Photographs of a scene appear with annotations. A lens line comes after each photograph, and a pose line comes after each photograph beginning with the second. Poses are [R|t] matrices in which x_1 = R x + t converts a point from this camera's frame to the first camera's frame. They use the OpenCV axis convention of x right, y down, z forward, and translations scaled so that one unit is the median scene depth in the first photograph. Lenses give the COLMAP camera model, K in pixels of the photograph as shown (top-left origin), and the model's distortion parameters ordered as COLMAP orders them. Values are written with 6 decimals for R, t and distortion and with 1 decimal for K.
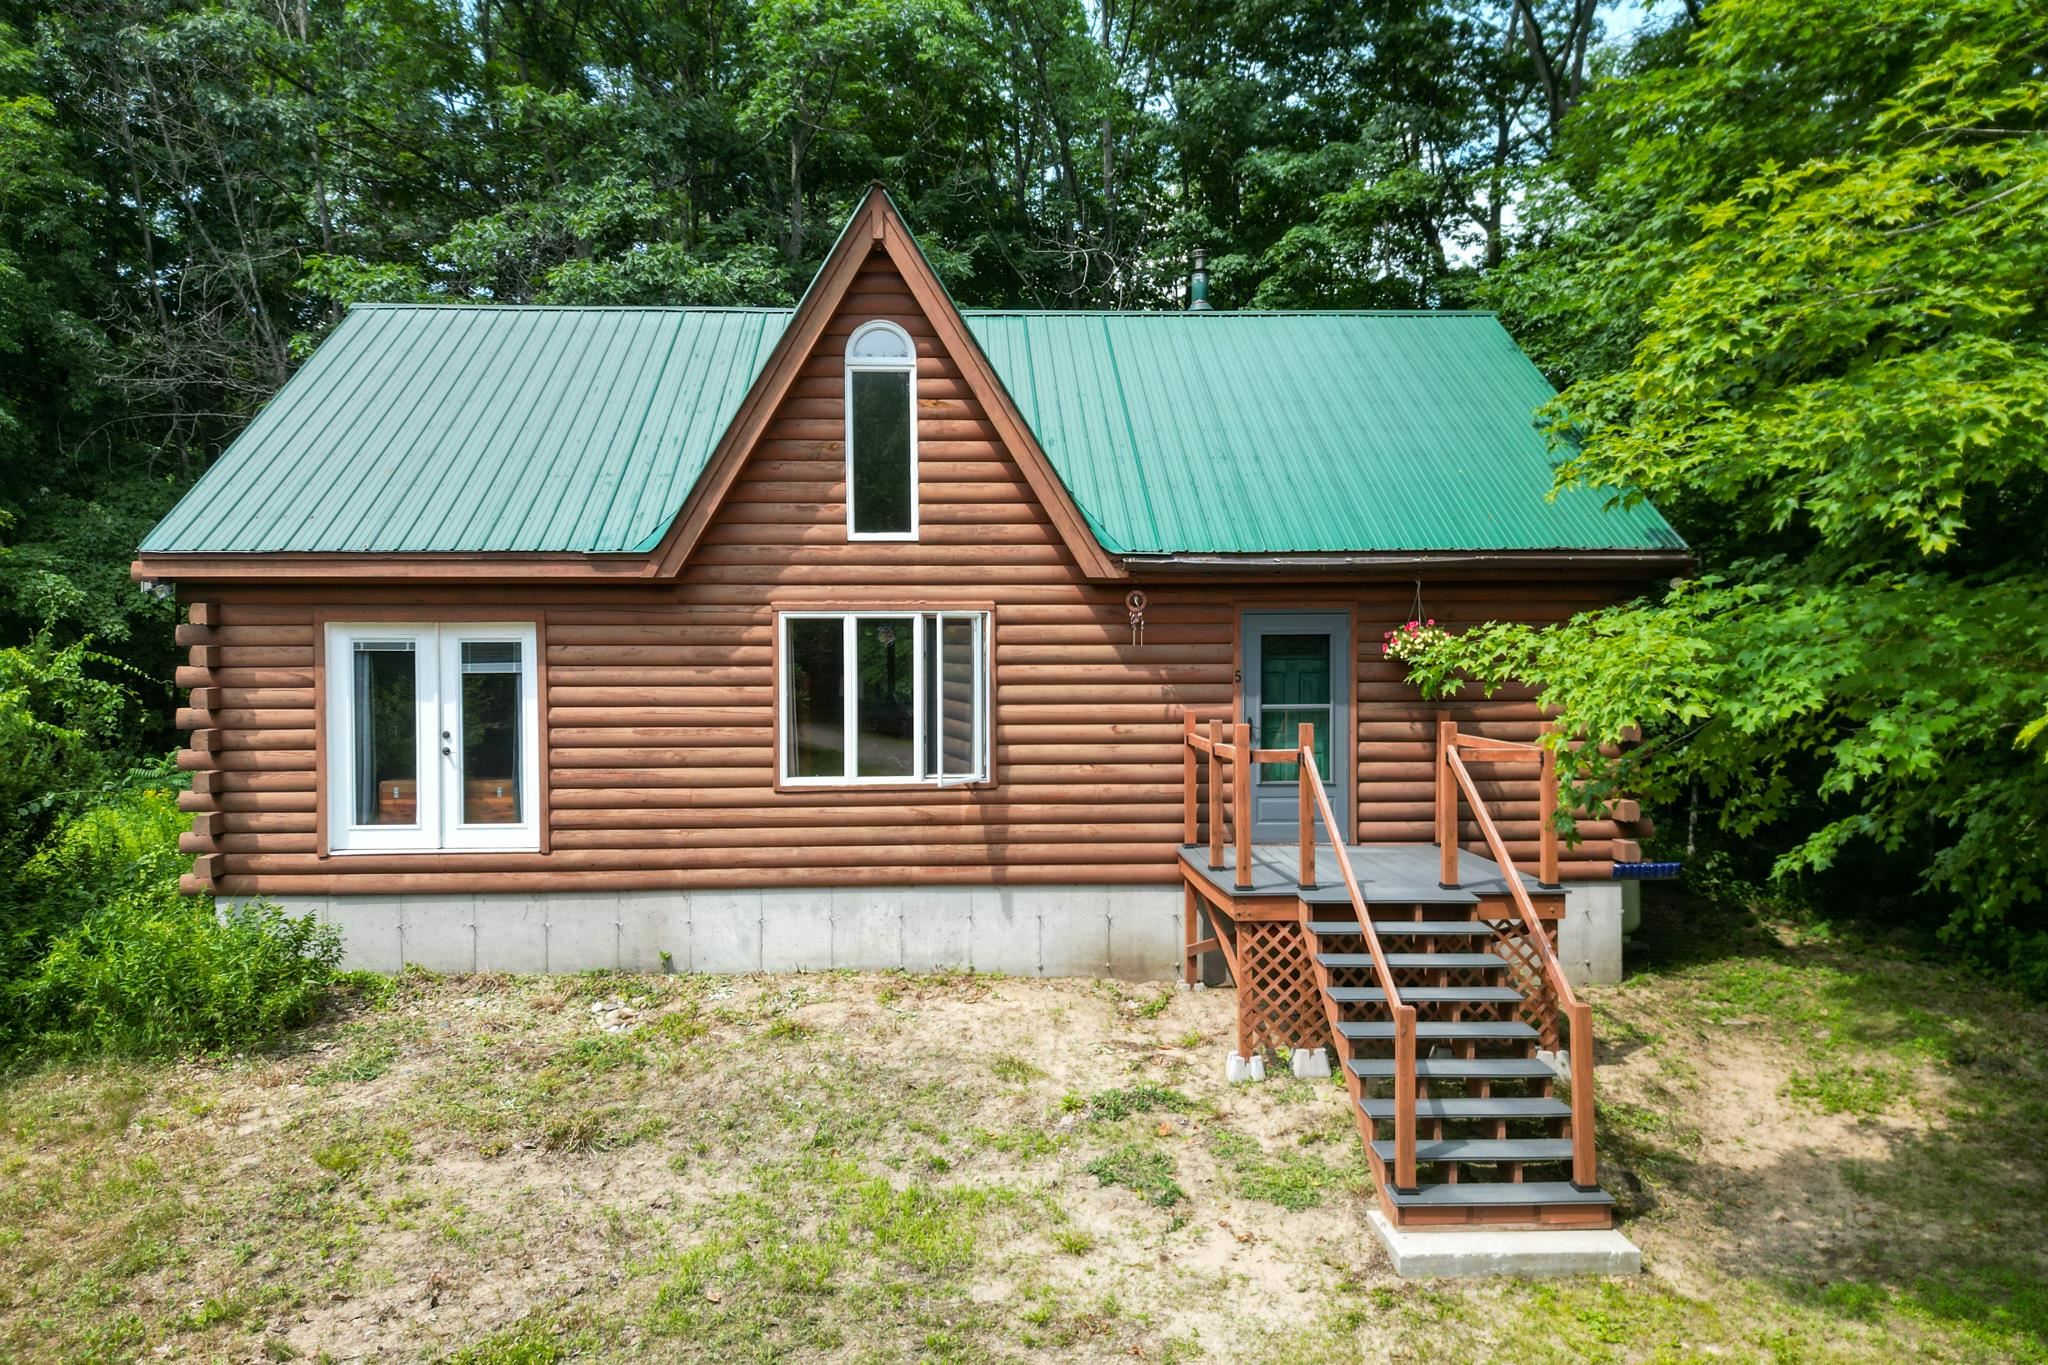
lens RADIAL K [[1420.2, 0, 1017.1], [0, 1420.2, 680.0], [0, 0, 1]] dist [0.059052, -0.059302]
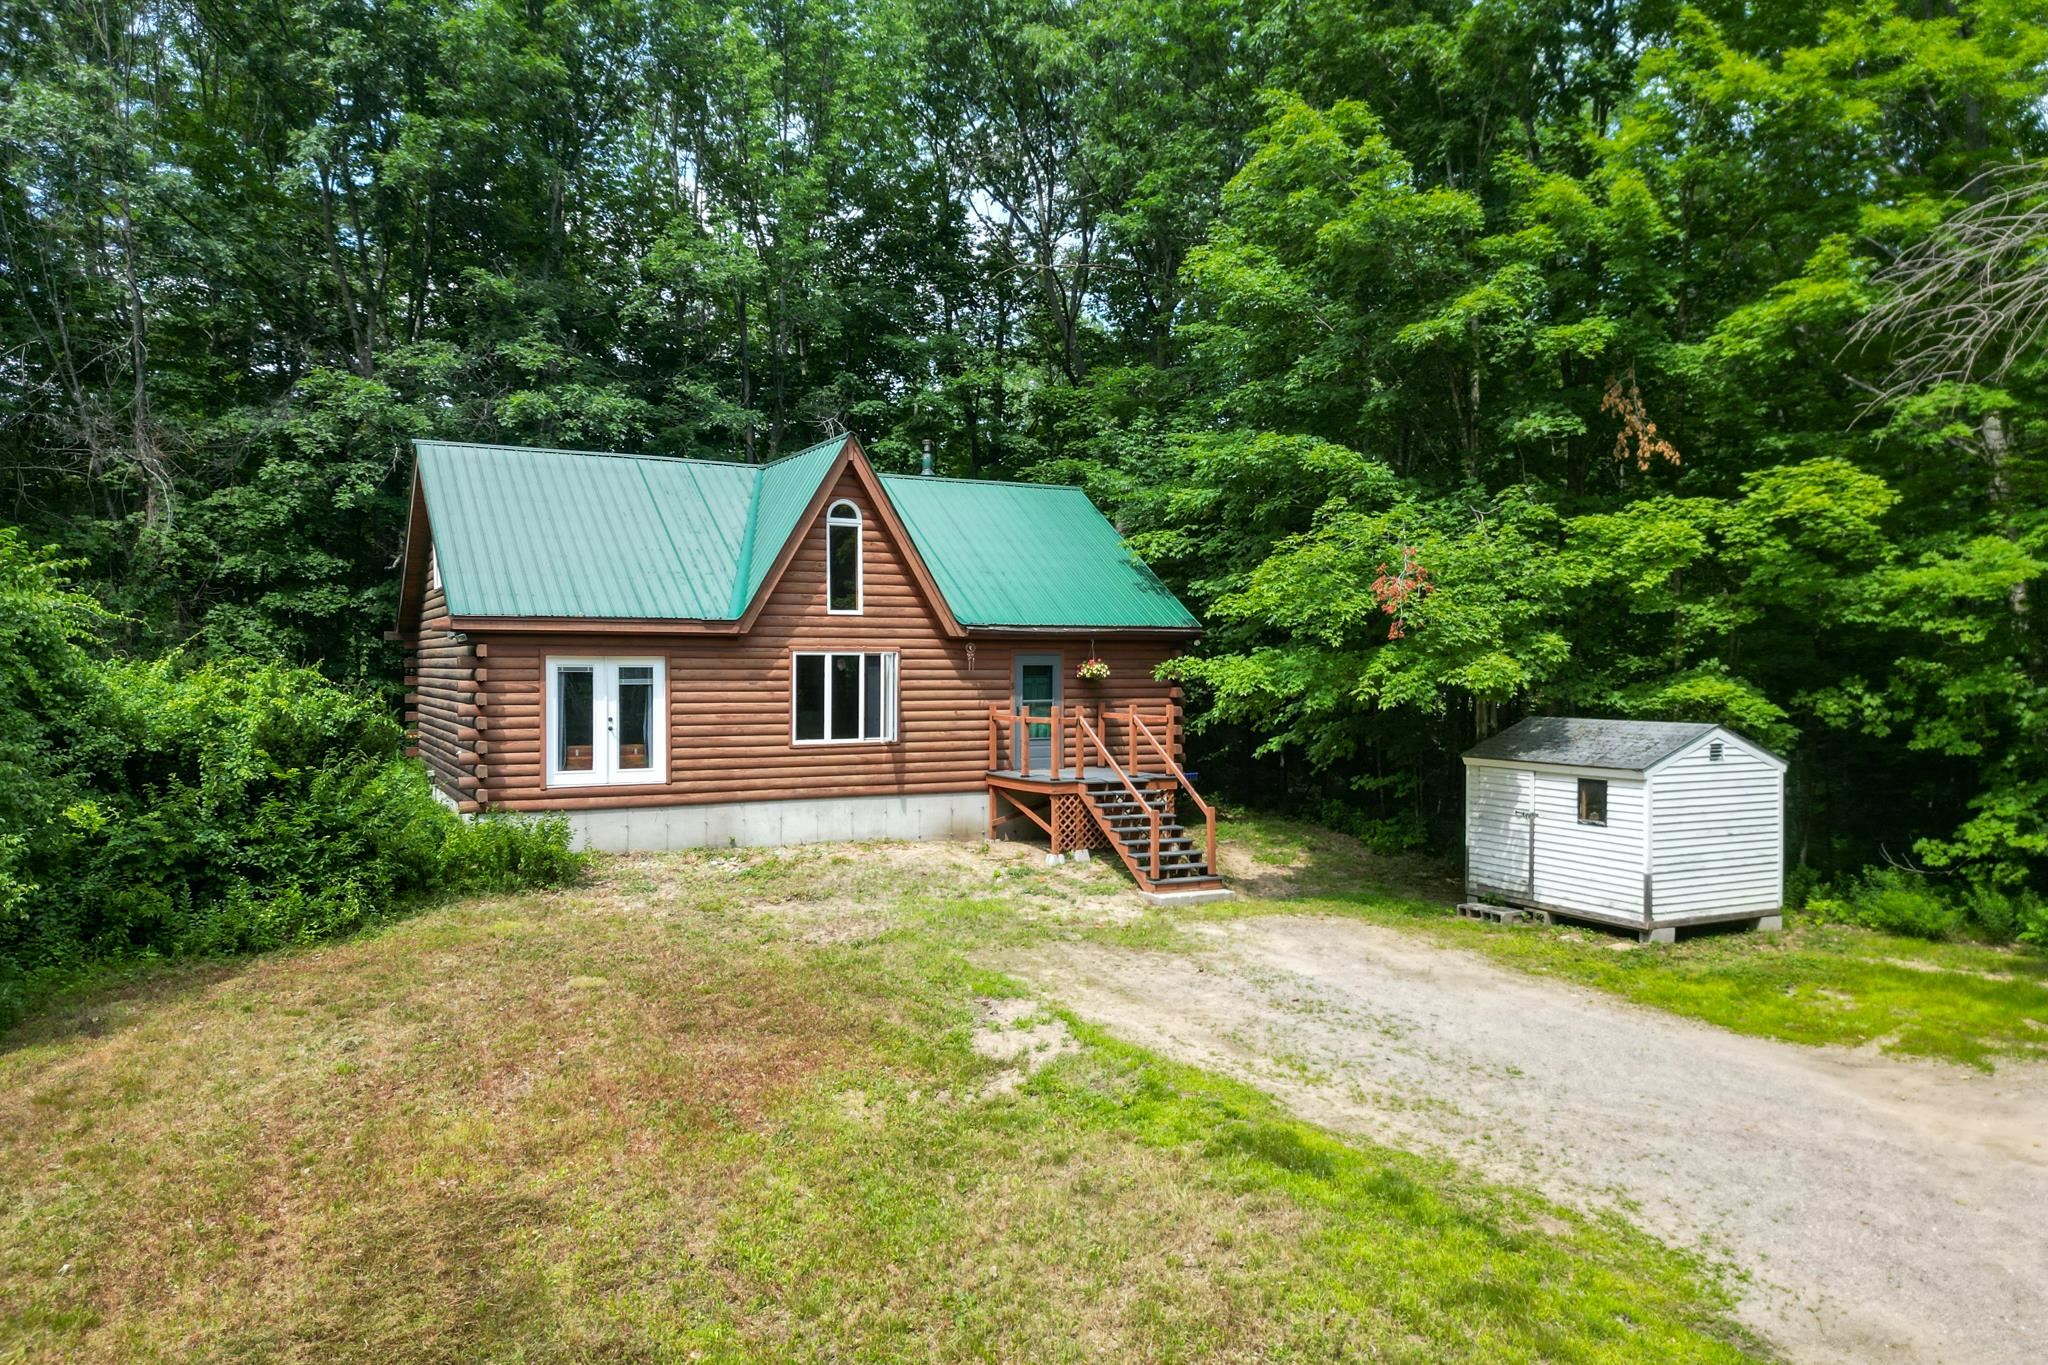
lens RADIAL K [[1420.2, 0, 1017.1], [0, 1420.2, 680.0], [0, 0, 1]] dist [0.059052, -0.059302]
pose [[0.909405, 0.000658, 0.415910, -0.675600], [0.006262, 0.999864, -0.015274, 0.019840], [-0.415864, 0.016495, 0.909277, -0.821512]]
